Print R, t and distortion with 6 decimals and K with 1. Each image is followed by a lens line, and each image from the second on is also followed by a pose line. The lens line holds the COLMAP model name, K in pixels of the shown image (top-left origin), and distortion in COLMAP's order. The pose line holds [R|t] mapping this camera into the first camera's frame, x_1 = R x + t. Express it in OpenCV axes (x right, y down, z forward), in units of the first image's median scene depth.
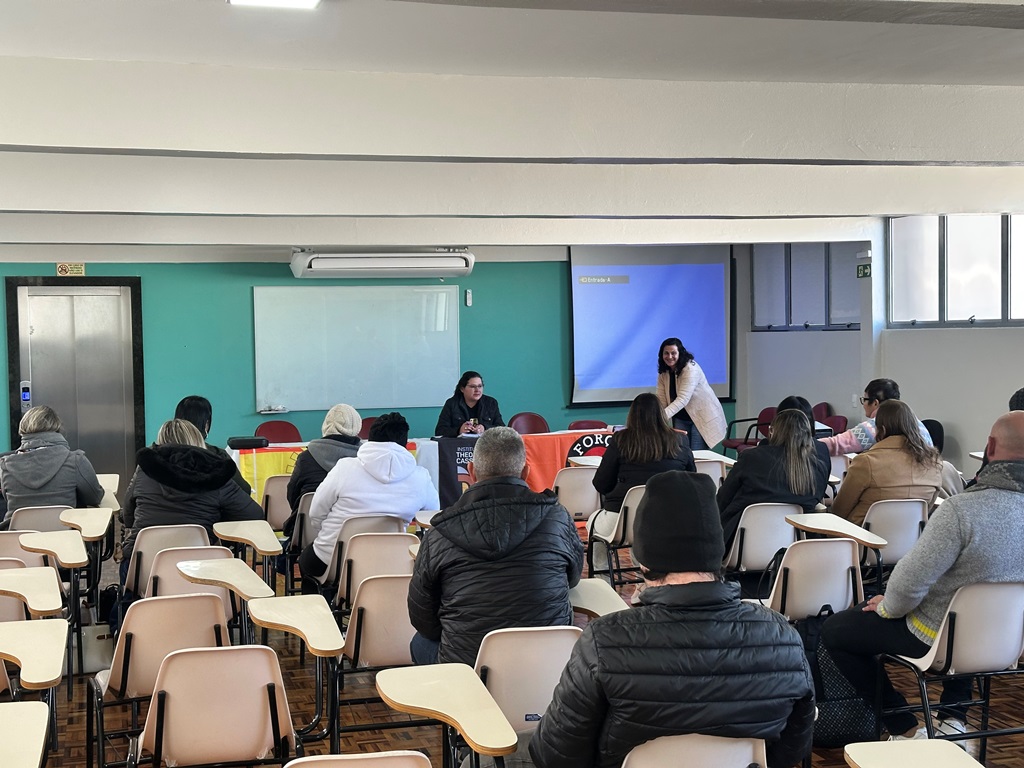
lens RADIAL K [[1458.7, 0, 507.9], [0, 1458.7, 378.3], [0, 0, 1]] dist [0.171874, 0.000000]
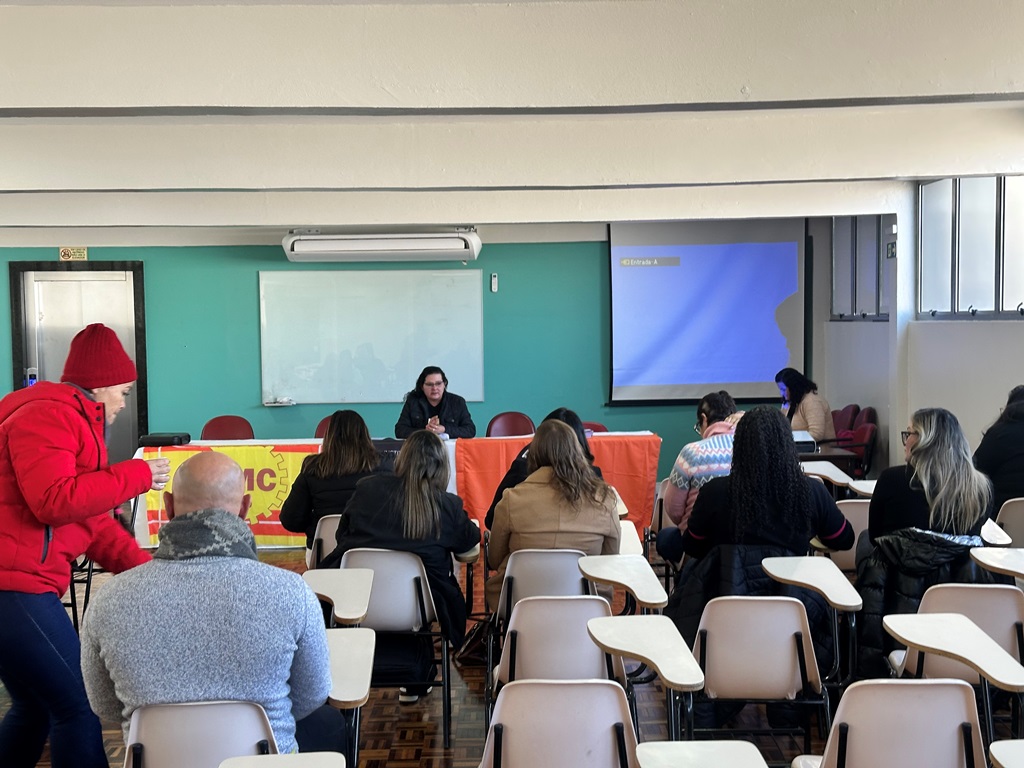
lens RADIAL K [[1458.7, 0, 516.0], [0, 1458.7, 389.0], [0, 0, 1]] dist [0.171874, 0.000000]
pose [[0.965002, 0.017871, -0.261633, 0.239531], [-0.012344, 0.999665, 0.022754, -0.010470], [0.261952, -0.018728, 0.964899, 0.134682]]
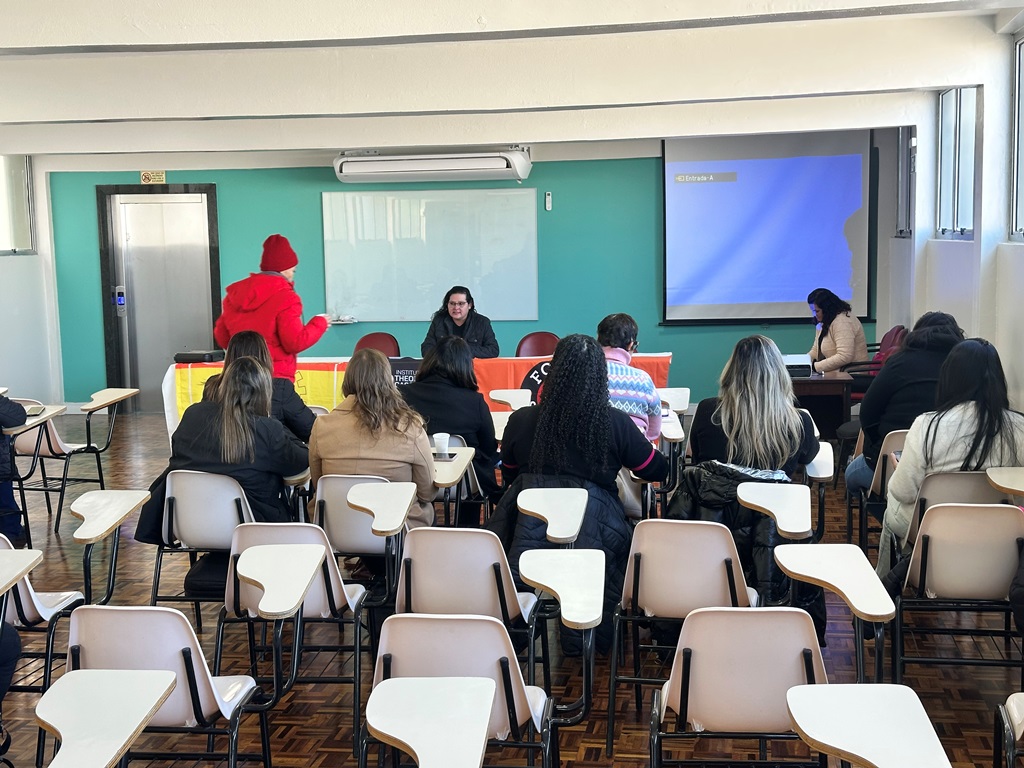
lens RADIAL K [[1458.7, 0, 502.8], [0, 1458.7, 376.7], [0, 0, 1]] dist [0.171874, 0.000000]
pose [[0.904971, 0.042266, -0.423369, 0.358130], [-0.010319, 0.996941, 0.077469, -0.017607], [0.425349, -0.065738, 0.902639, 0.172338]]
